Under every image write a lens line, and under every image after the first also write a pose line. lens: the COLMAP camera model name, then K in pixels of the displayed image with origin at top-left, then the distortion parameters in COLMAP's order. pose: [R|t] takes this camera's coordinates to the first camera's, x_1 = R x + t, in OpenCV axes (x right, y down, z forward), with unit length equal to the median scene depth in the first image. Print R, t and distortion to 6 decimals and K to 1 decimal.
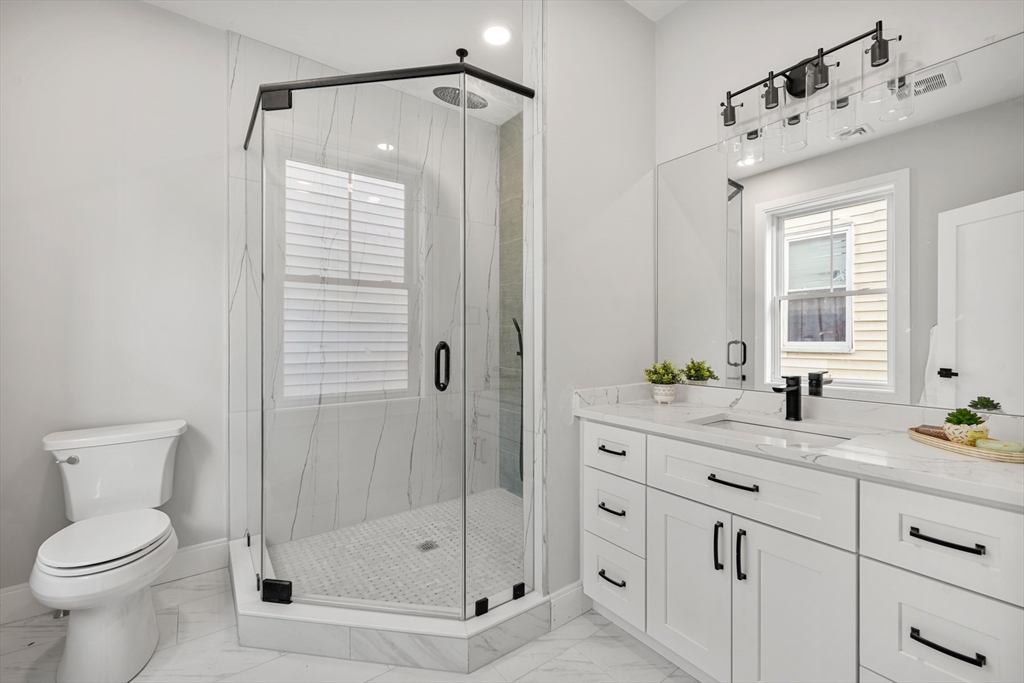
lens RADIAL K [[434.6, 0, 512.7], [0, 434.6, 341.7], [0, 0, 1]] dist [-0.005651, 0.002469]
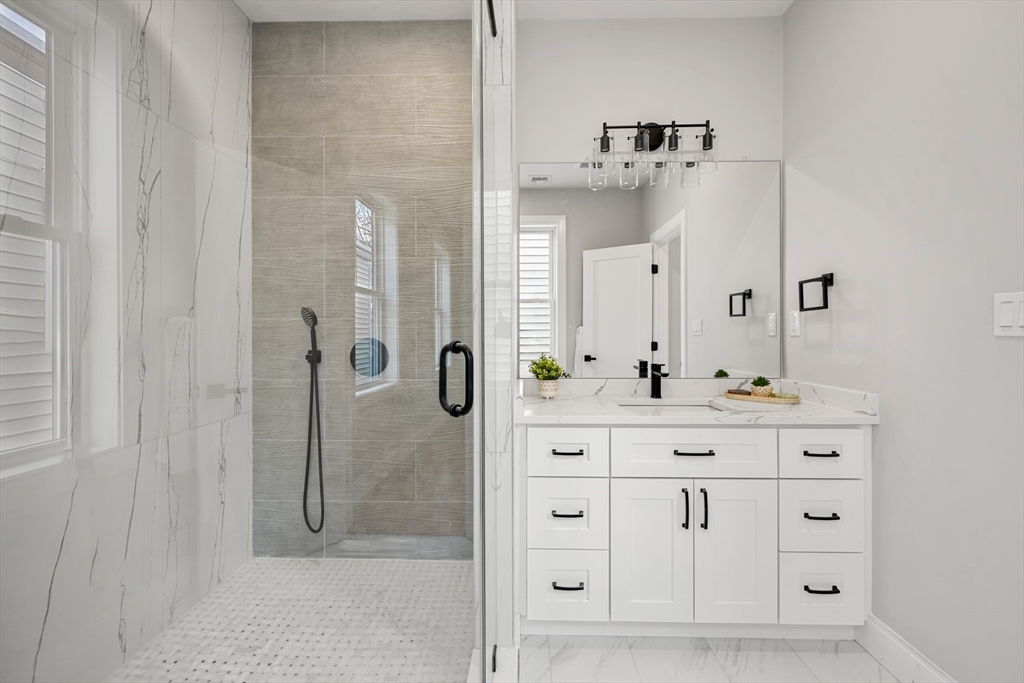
lens RADIAL K [[434.6, 0, 512.8], [0, 434.6, 337.7], [0, 0, 1]] dist [-0.005651, 0.002469]
pose [[0.612594, -0.006944, 0.790367, -0.477307], [0.010296, 0.999947, 0.000805, -0.003359], [-0.790330, 0.007645, 0.612633, 0.403940]]
